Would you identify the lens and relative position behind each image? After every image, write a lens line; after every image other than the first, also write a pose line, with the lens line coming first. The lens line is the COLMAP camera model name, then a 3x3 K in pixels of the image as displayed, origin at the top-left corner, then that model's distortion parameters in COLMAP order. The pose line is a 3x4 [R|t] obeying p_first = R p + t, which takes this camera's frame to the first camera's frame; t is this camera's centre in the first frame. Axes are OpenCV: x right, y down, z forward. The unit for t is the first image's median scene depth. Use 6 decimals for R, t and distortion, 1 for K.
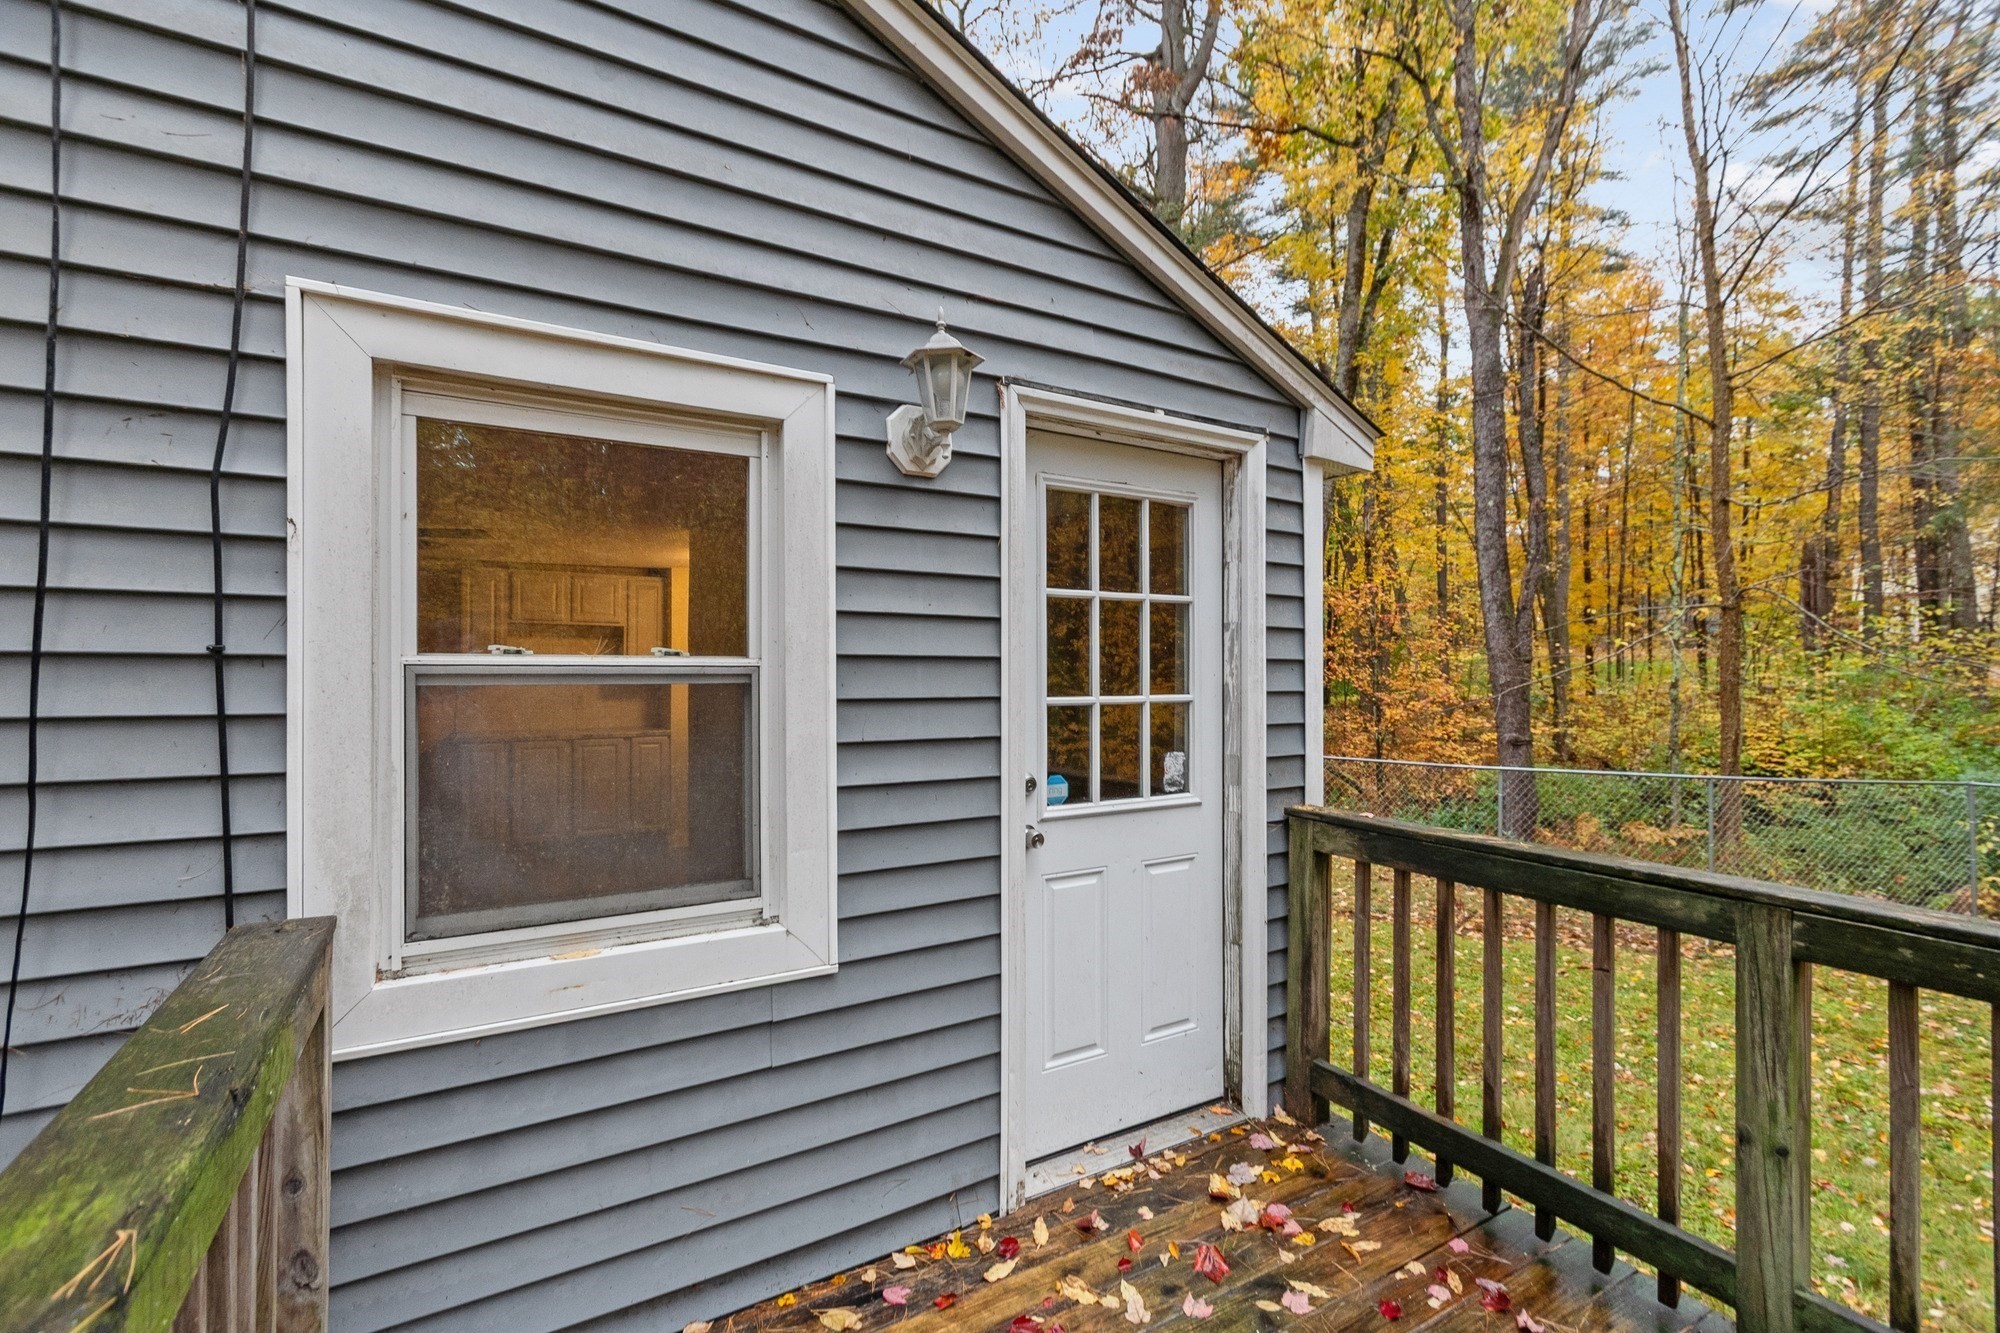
lens RADIAL K [[891.6, 0, 1000.0], [0, 891.6, 666.5], [0, 0, 1]] dist [-0.027227, -0.000179]
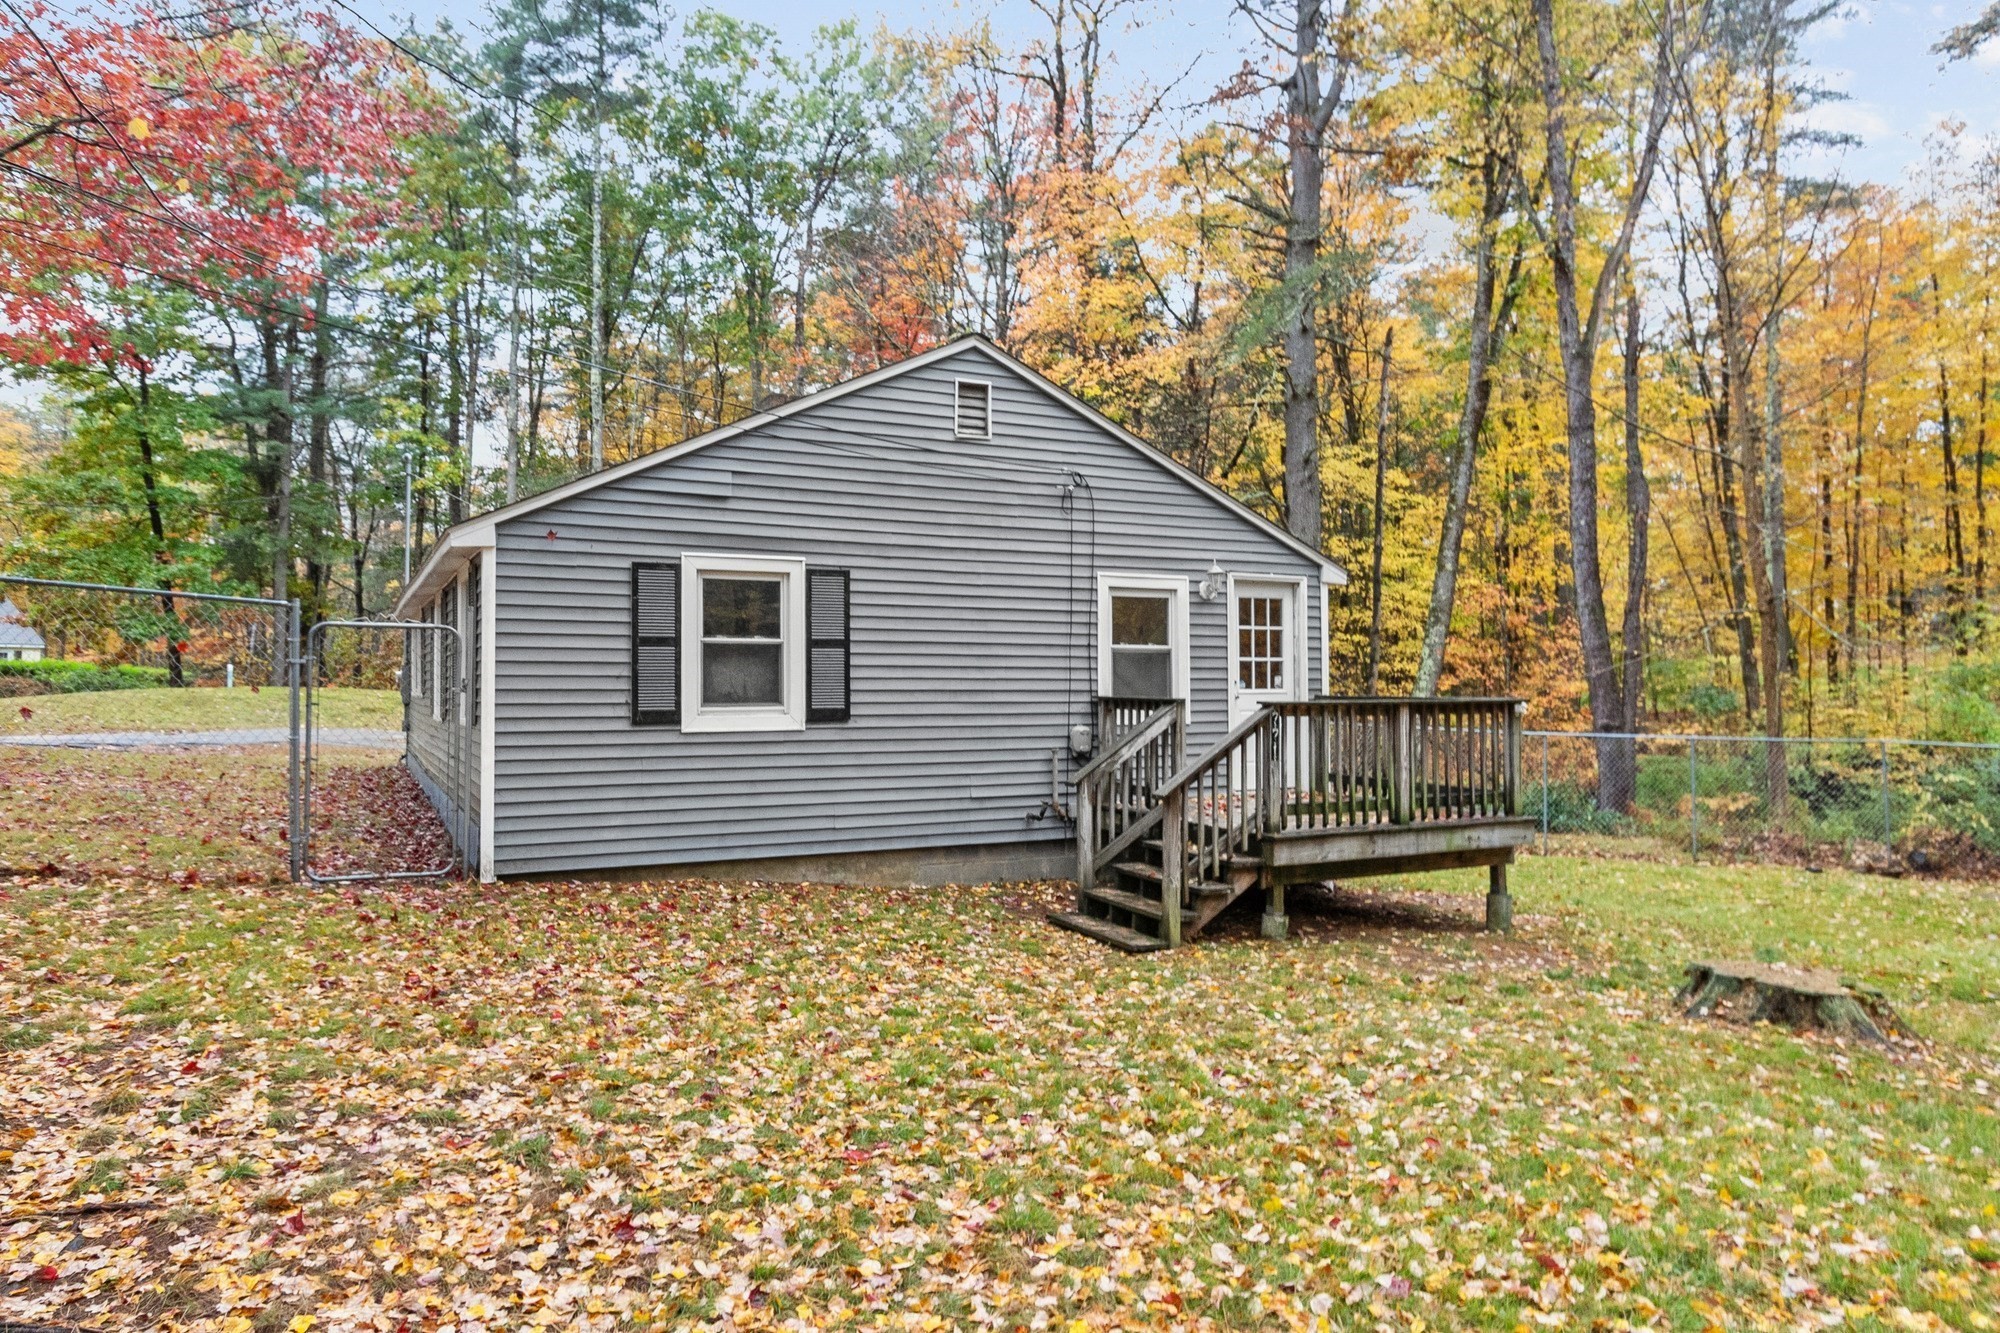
lens RADIAL K [[1278.6, 0, 954.9], [0, 1278.6, 657.6], [0, 0, 1]] dist [-0.002649, 0.000258]
pose [[0.995056, -0.006314, -0.099110, -0.532294], [0.004394, 0.999799, -0.019579, 0.119980], [0.099214, 0.019046, 0.994884, -3.892927]]
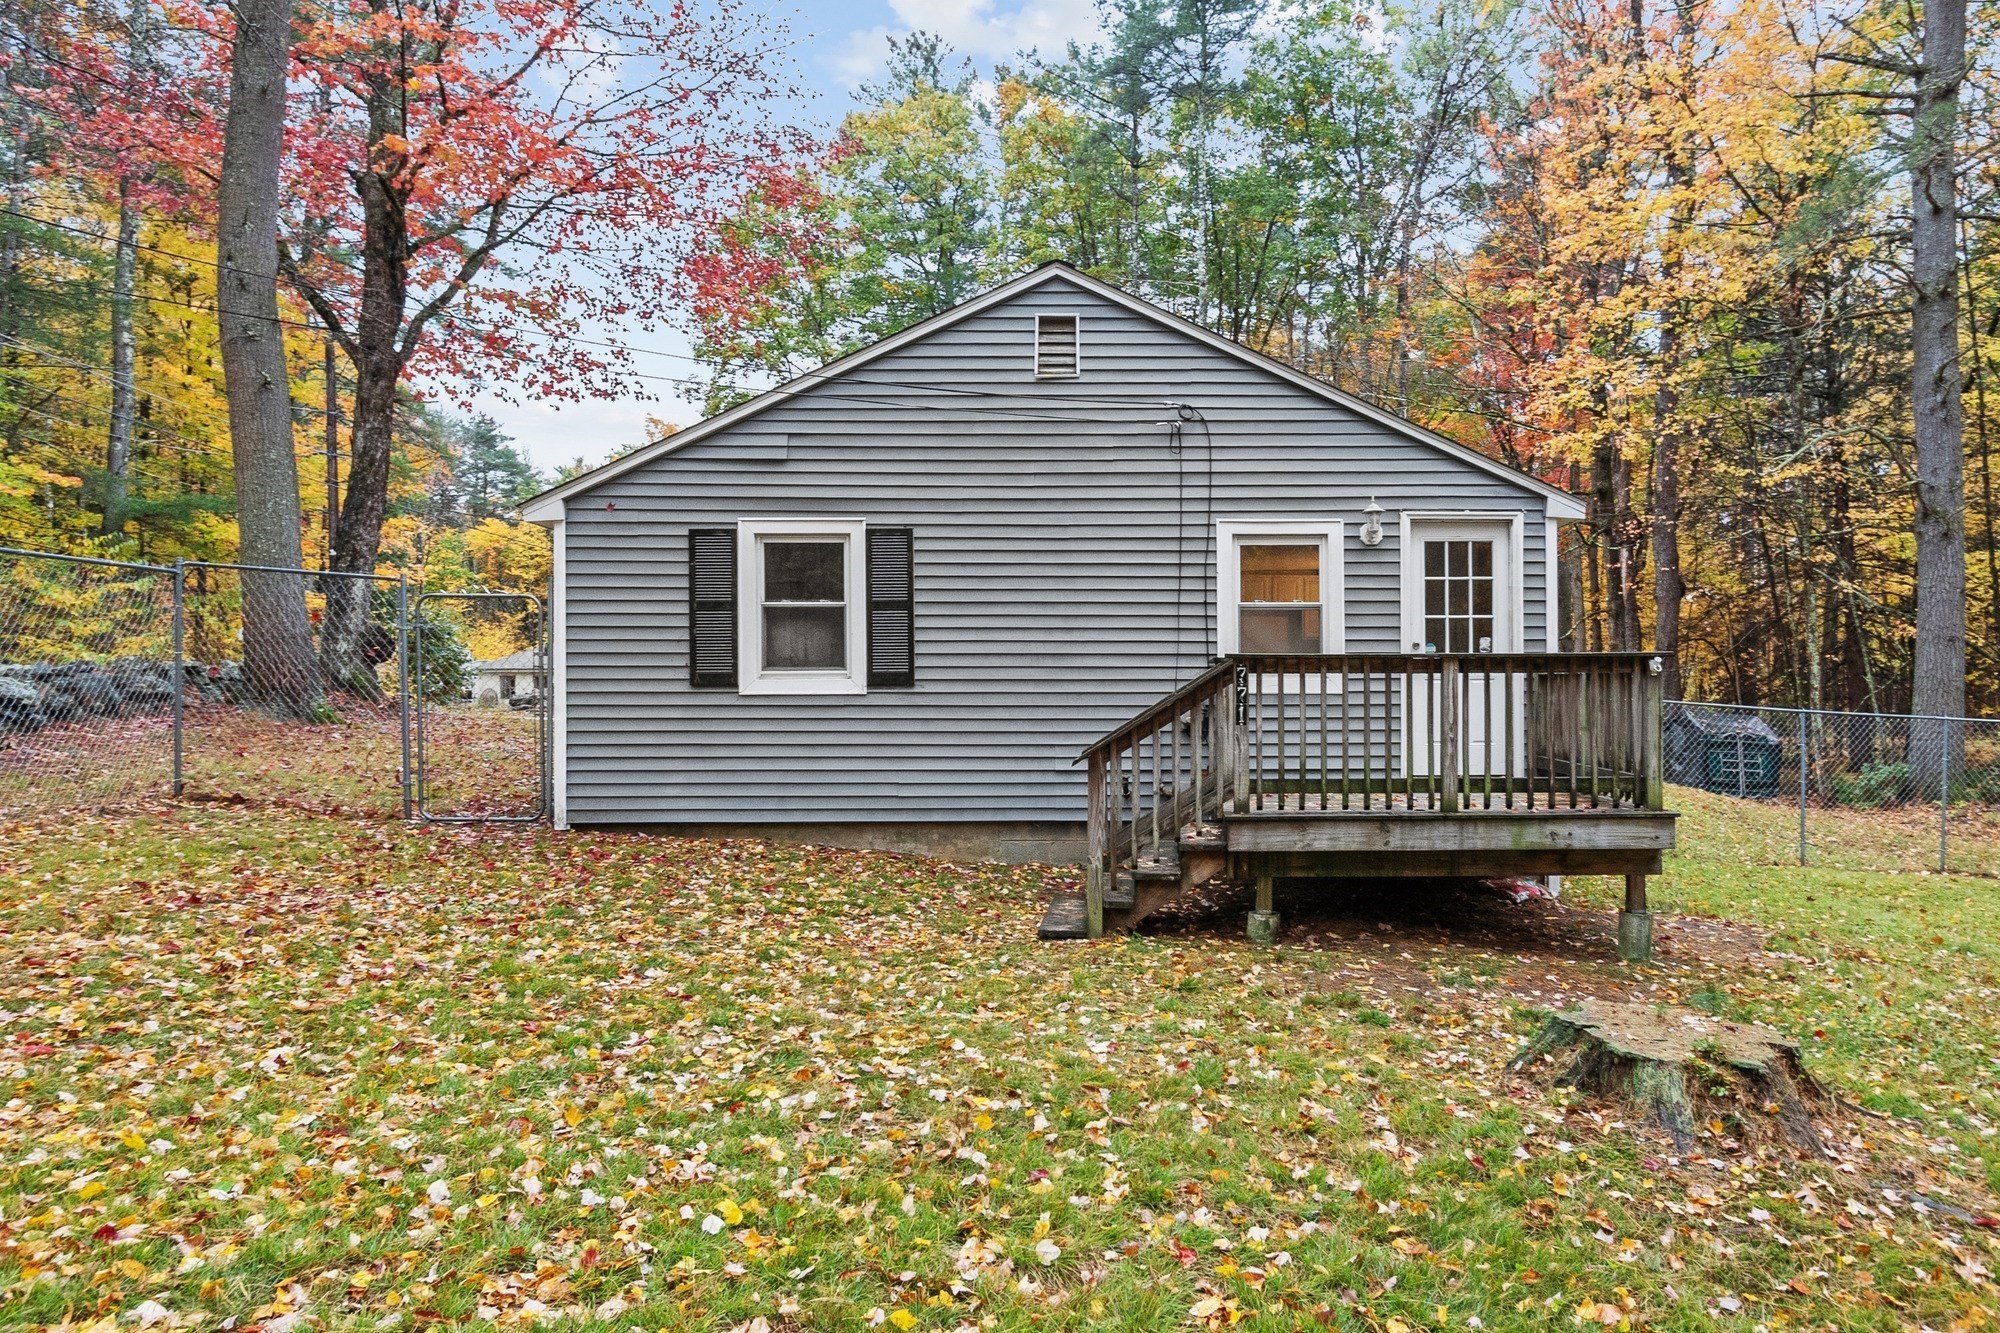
lens RADIAL K [[1300.6, 0, 1002.4], [0, 1300.6, 697.4], [0, 0, 1]] dist [0.002676, -0.002273]
pose [[0.853134, 0.000619, -0.521691, 1.028893], [0.005631, 0.999930, 0.010396, 0.236510], [0.521661, -0.011807, 0.853071, -3.134860]]
